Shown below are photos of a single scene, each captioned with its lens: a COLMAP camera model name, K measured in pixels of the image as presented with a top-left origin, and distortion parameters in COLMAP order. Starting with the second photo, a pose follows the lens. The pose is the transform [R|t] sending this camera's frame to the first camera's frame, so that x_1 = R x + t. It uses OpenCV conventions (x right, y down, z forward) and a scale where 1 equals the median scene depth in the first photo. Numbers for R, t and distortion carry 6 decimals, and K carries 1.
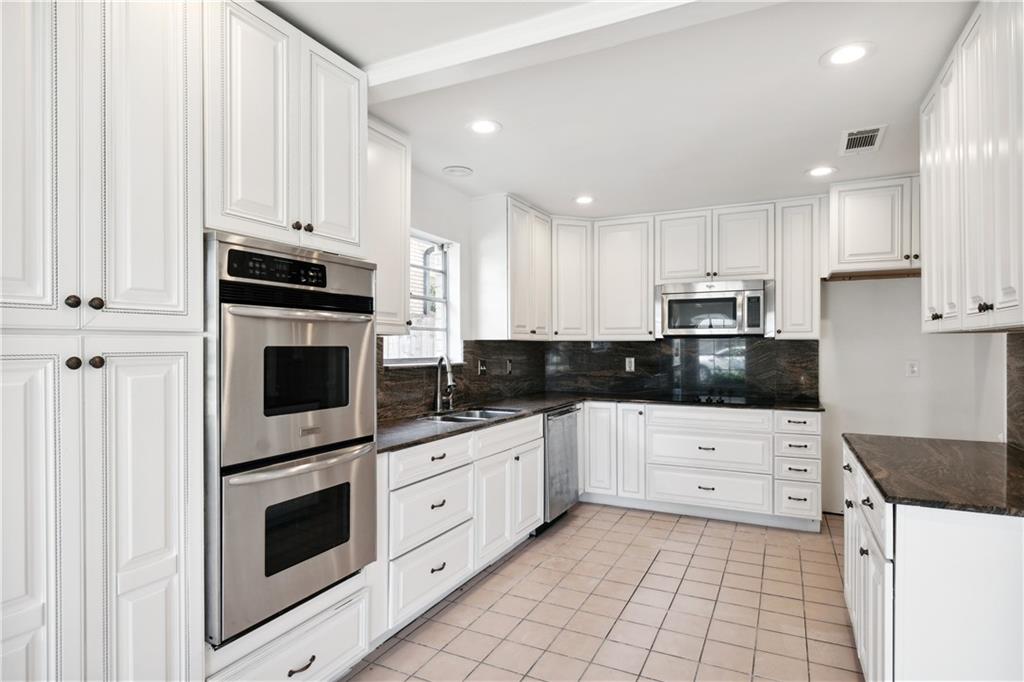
lens RADIAL K [[545.3, 0, 511.3], [0, 545.3, 358.1], [0, 0, 1]] dist [0.001851, 0.000134]
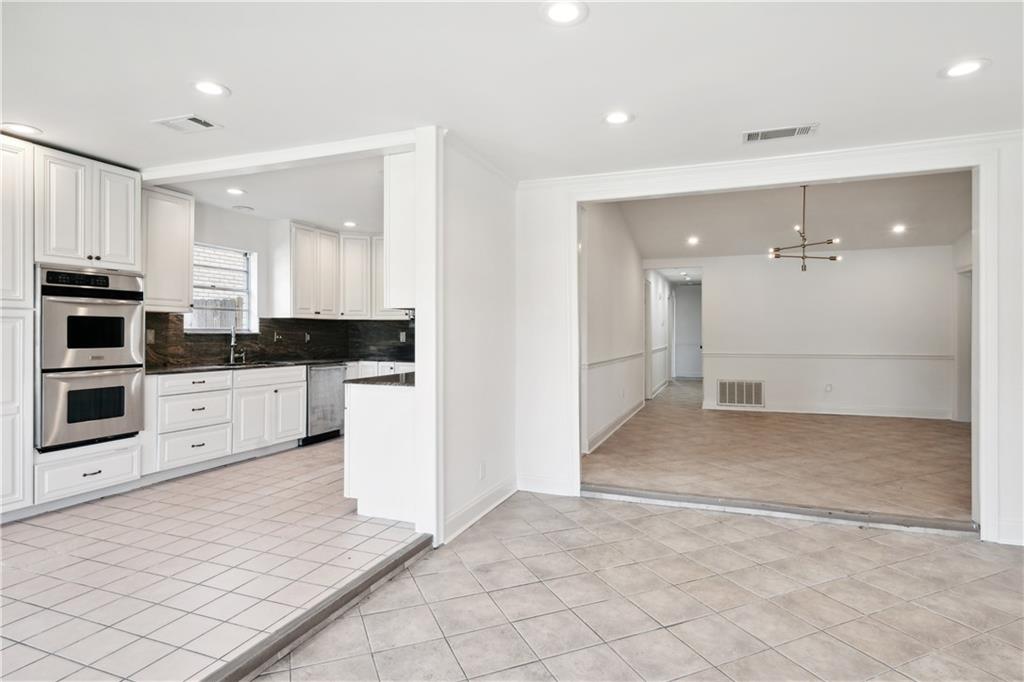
lens RADIAL K [[544.2, 0, 512.0], [0, 544.2, 341.0], [0, 0, 1]] dist [0.001043, 0.000113]
pose [[0.995100, 0.003095, 0.098820, 0.697977], [-0.002696, 0.999988, -0.004165, 0.053756], [-0.098832, 0.003878, 0.995097, -0.844647]]
